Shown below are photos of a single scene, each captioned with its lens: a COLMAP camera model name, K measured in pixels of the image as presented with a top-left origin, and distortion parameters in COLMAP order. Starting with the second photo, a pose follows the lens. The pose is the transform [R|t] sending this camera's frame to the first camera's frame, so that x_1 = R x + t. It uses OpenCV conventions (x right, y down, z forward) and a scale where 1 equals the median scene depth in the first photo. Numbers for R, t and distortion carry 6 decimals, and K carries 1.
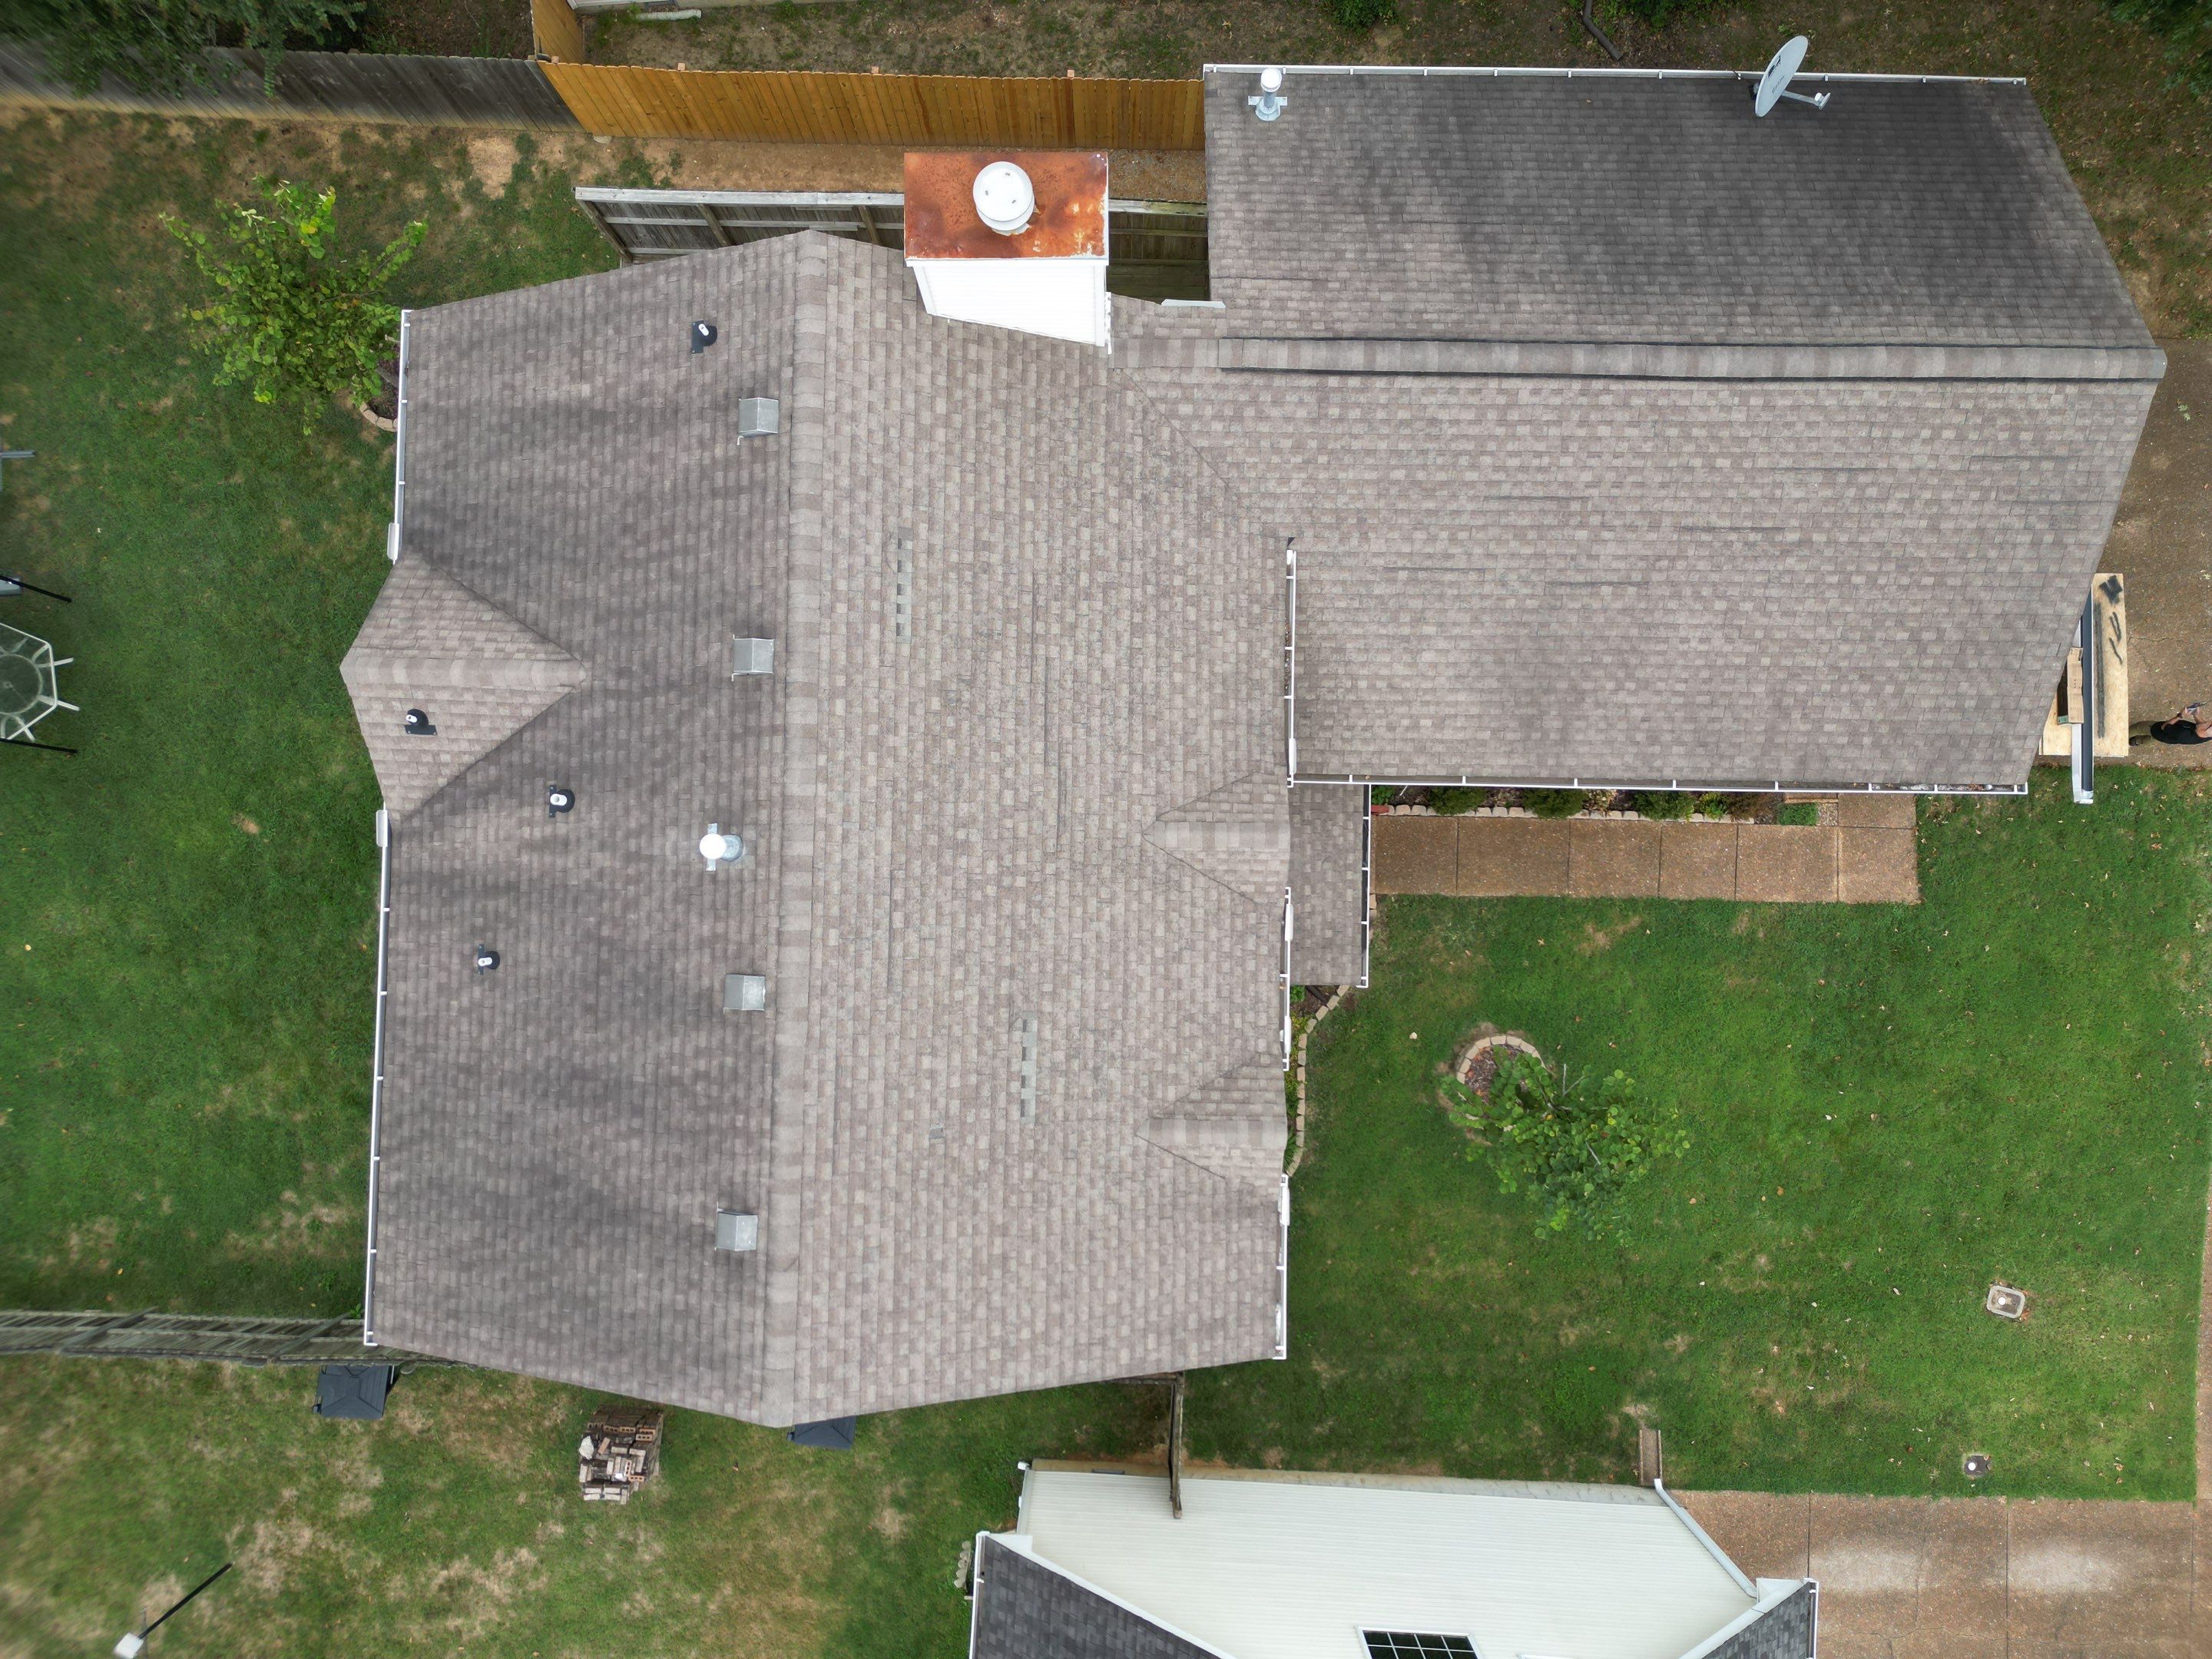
lens RADIAL K [[1535.7, 0, 1111.9], [0, 1535.7, 828.6], [0, 0, 1]] dist [0.073446, -0.065538]
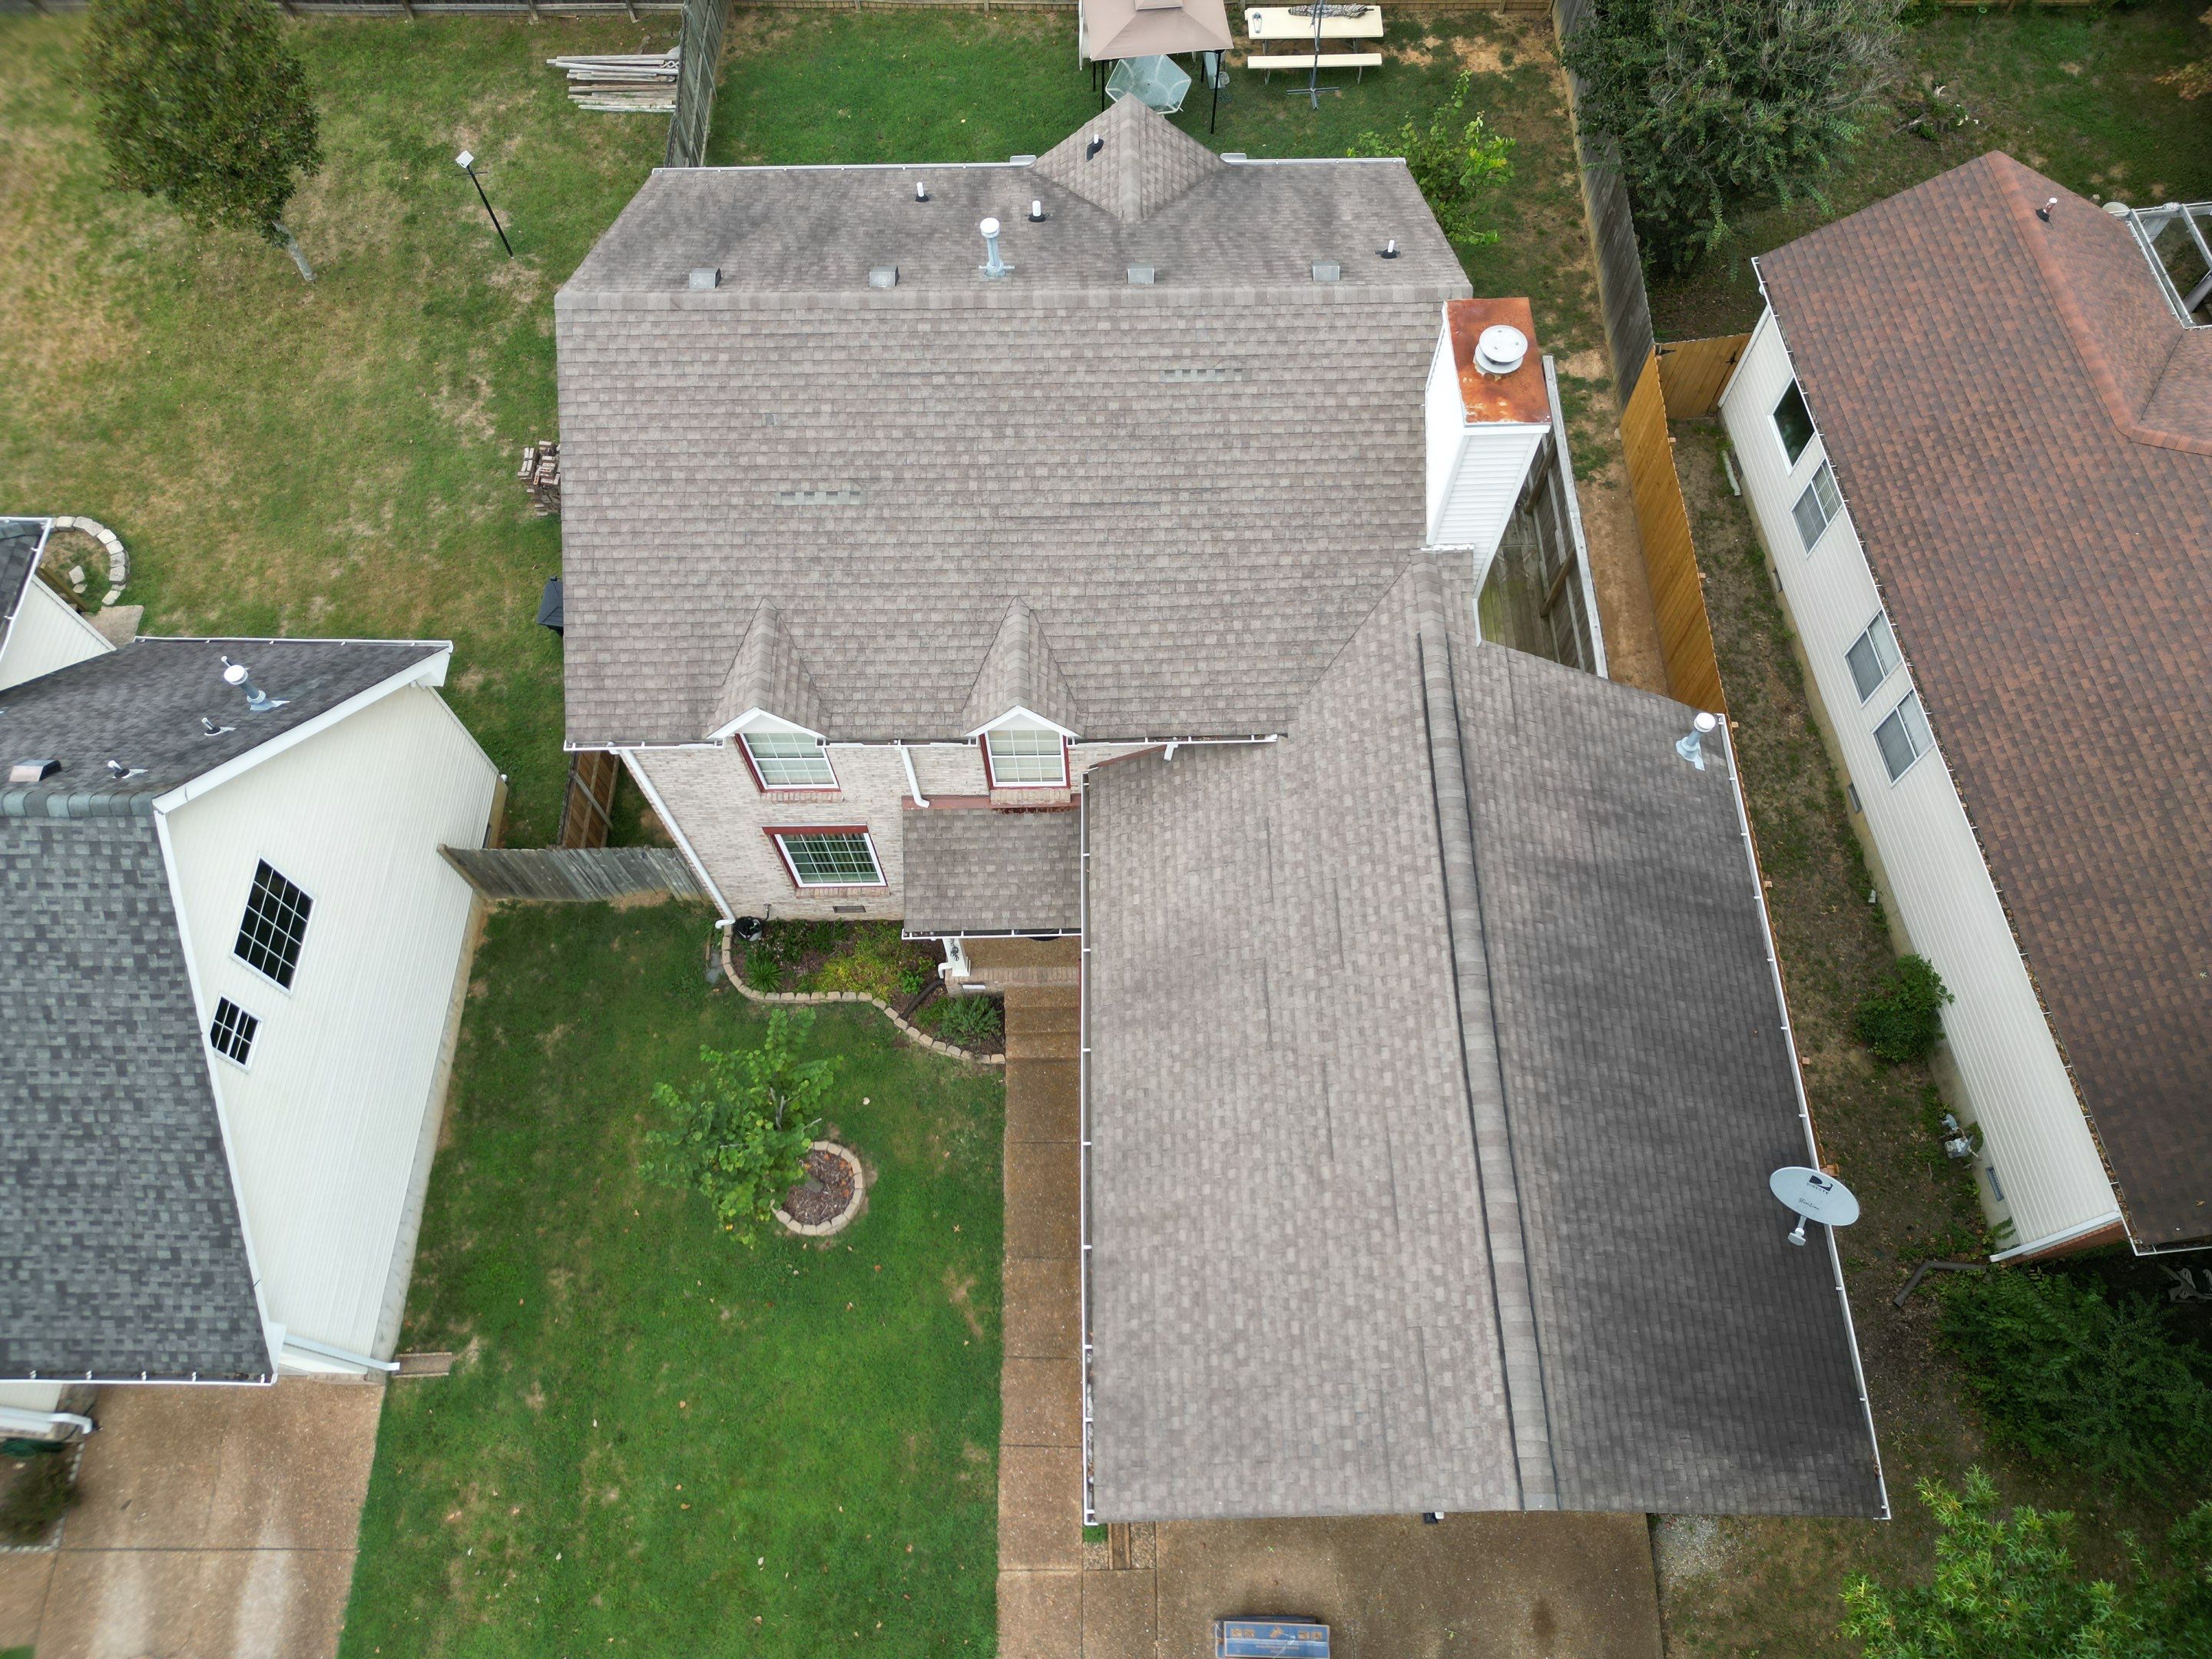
lens RADIAL K [[1535.7, 0, 1107.3], [0, 1535.7, 833.3], [0, 0, 1]] dist [0.073446, -0.065538]
pose [[0.029584, 0.904706, -0.425009, 0.478025], [-0.998480, 0.046530, 0.029547, -0.063779], [0.046507, 0.423489, 0.904707, 0.009261]]
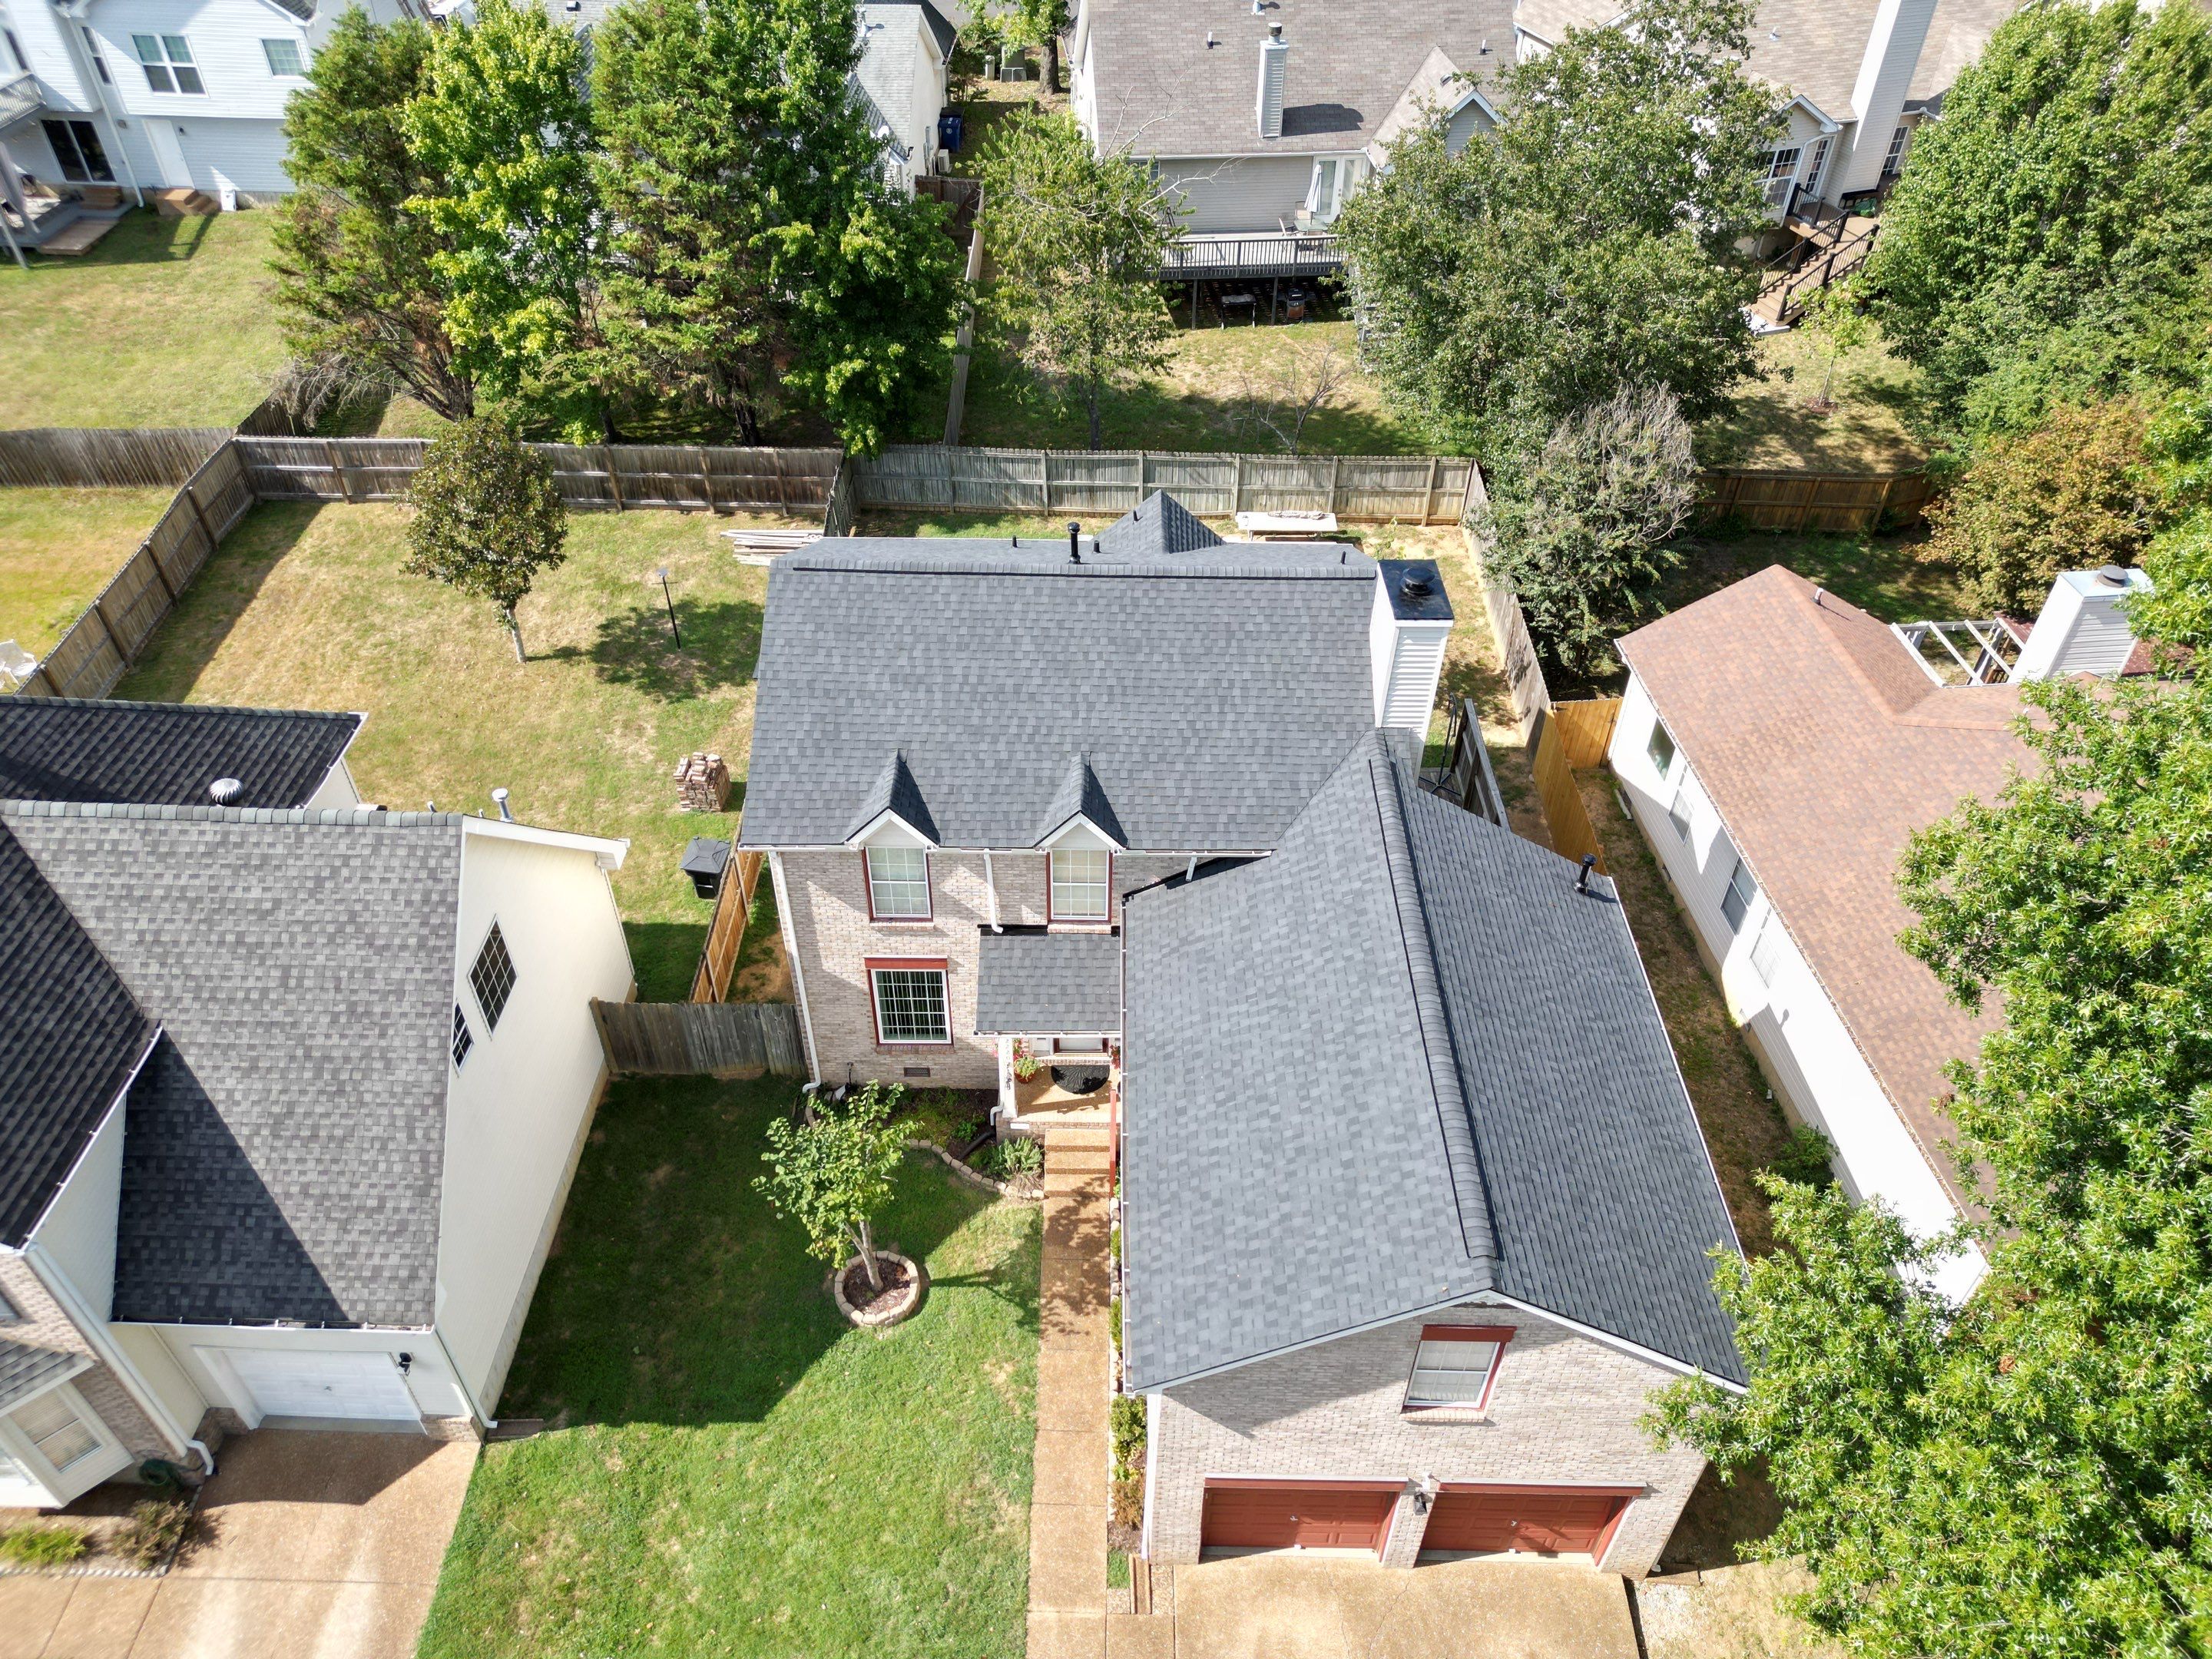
lens RADIAL K [[1535.7, 0, 1108.1], [0, 1535.7, 842.4], [0, 0, 1]] dist [0.073446, -0.065538]
pose [[0.014849, 0.671978, -0.740422, 0.888806], [-0.999562, 0.028937, 0.006215, -0.022987], [0.025602, 0.740006, 0.672113, -0.009584]]
